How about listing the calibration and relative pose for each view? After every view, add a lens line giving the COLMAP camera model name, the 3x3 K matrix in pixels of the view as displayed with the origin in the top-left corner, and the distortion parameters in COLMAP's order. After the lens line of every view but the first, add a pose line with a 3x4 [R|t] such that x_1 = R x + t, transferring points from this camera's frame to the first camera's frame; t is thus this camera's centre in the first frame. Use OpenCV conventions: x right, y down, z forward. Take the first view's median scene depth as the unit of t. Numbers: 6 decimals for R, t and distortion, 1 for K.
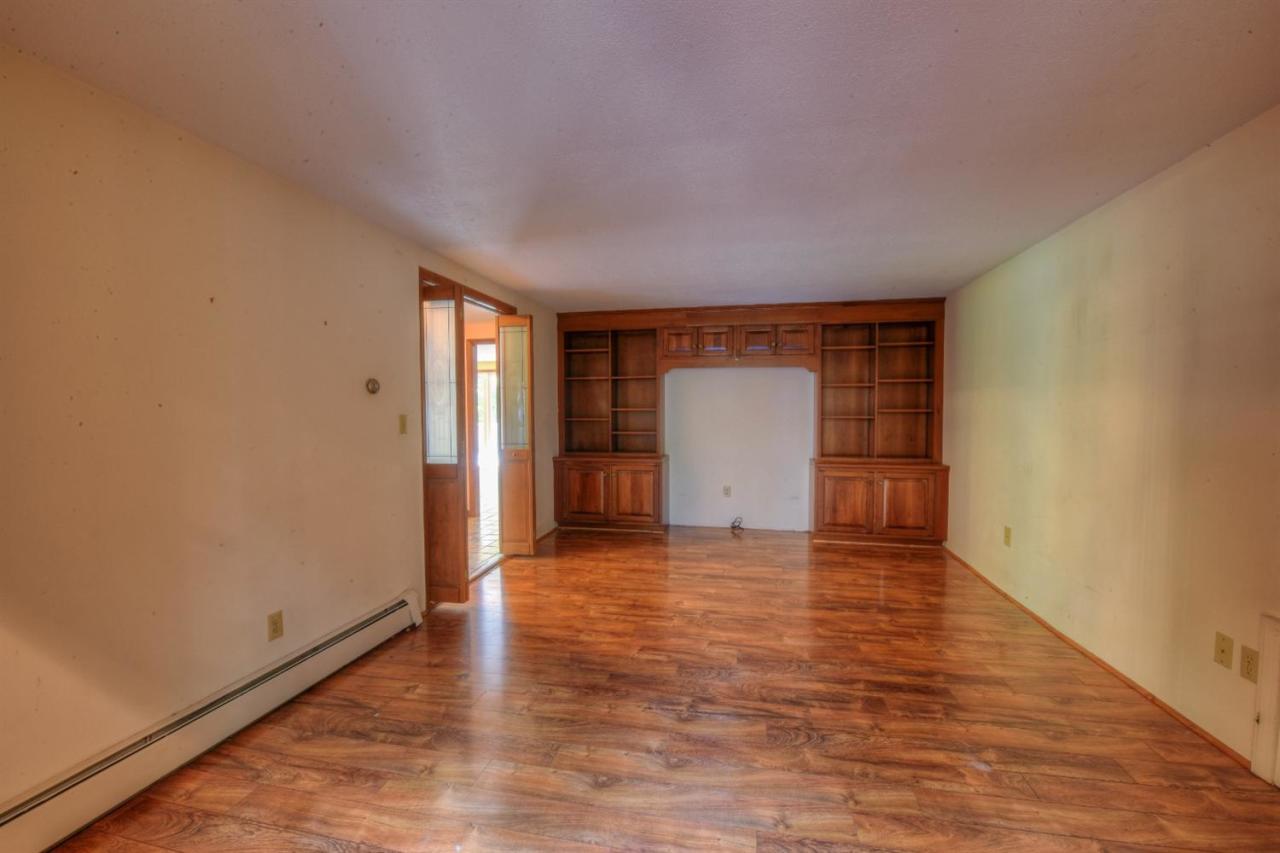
lens RADIAL K [[509.7, 0, 644.8], [0, 509.7, 426.6], [0, 0, 1]] dist [-0.019803, -0.000259]
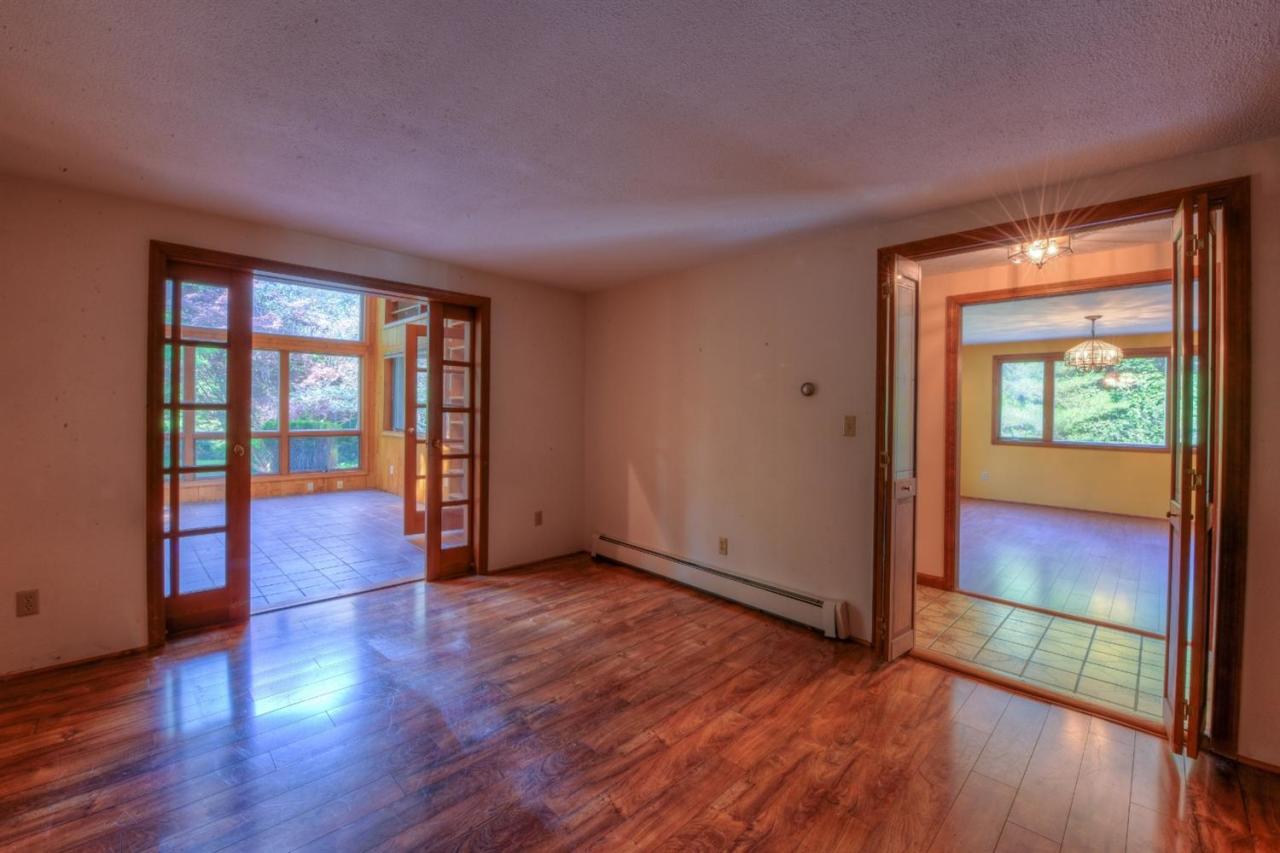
lens RADIAL K [[526.4, 0, 643.9], [0, 526.4, 410.9], [0, 0, 1]] dist [-0.017928, -0.000195]
pose [[-0.559164, -0.003430, -0.829050, 0.753581], [-0.042756, 0.998780, 0.024705, -0.054235], [0.827954, 0.049261, -0.558628, 1.661605]]
